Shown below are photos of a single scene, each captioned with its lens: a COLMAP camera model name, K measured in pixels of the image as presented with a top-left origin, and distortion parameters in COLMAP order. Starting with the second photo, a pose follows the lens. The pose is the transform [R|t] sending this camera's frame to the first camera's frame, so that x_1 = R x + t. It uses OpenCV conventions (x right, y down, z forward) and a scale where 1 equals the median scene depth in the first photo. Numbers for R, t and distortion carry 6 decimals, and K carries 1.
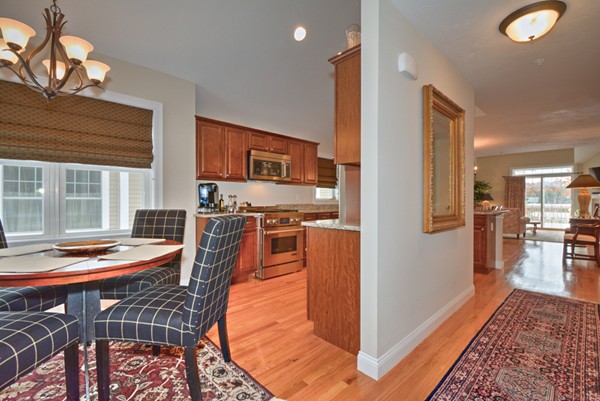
lens RADIAL K [[267.0, 0, 303.2], [0, 267.0, 203.5], [0, 0, 1]] dist [-0.018453, -0.000690]
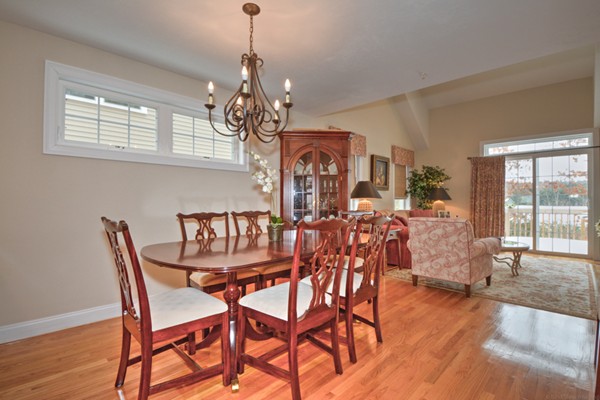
lens RADIAL K [[287.6, 0, 313.3], [0, 287.6, 202.7], [0, 0, 1]] dist [-0.005029, -0.003774]
pose [[0.998329, 0.000060, 0.057778, 0.400564], [0.000361, 0.999973, -0.007273, -0.002250], [-0.057777, 0.007281, 0.998303, 0.418164]]
